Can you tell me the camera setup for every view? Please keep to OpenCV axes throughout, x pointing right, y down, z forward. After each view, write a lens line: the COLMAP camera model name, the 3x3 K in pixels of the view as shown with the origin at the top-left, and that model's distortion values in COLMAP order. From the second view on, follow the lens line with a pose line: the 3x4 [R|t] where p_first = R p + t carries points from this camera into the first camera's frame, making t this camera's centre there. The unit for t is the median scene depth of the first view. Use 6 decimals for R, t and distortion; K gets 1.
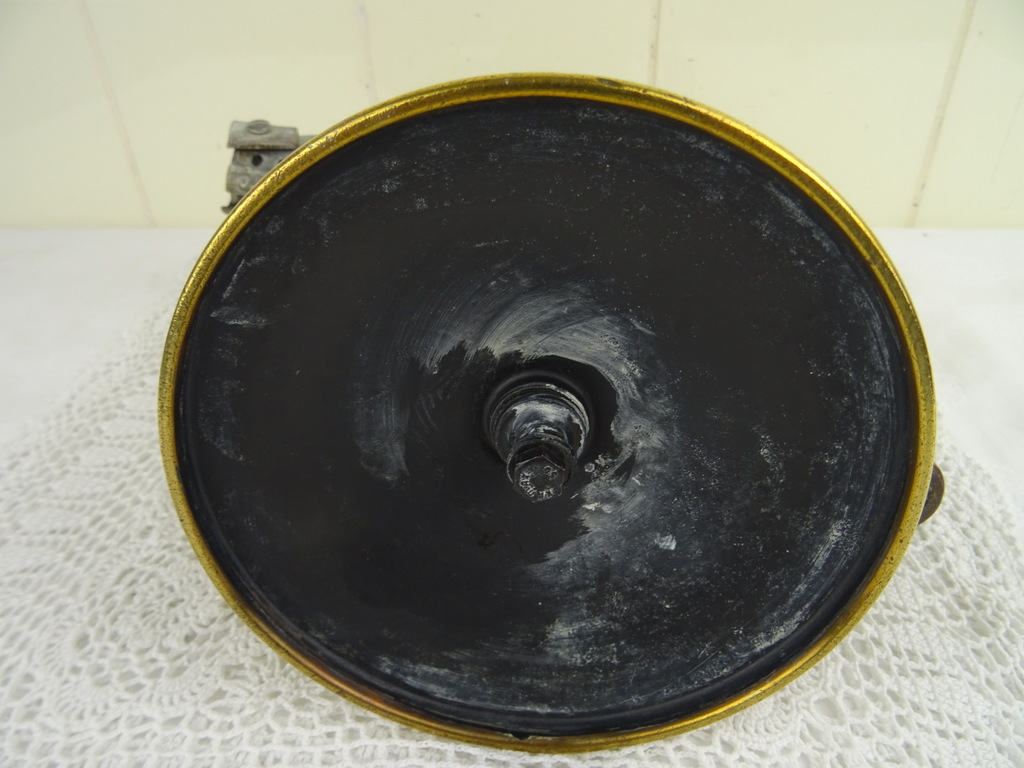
lens RADIAL K [[718.6, 0, 511.4], [0, 718.6, 377.7], [0, 0, 1]] dist [0.022078, -0.054087]
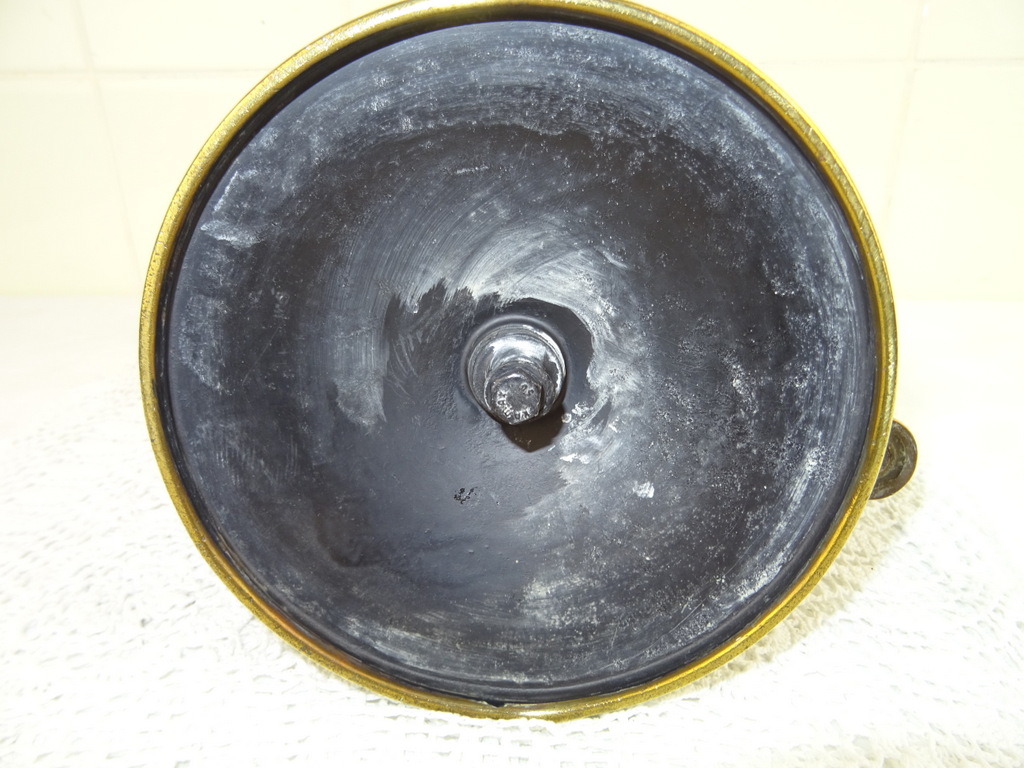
lens RADIAL K [[718.6, 0, 511.4], [0, 718.6, 377.7], [0, 0, 1]] dist [0.022078, -0.054087]
pose [[0.999613, 0.008938, 0.026339, 0.004888], [-0.004038, 0.983564, -0.180515, 0.267194], [-0.027520, 0.180339, 0.983219, 0.003225]]
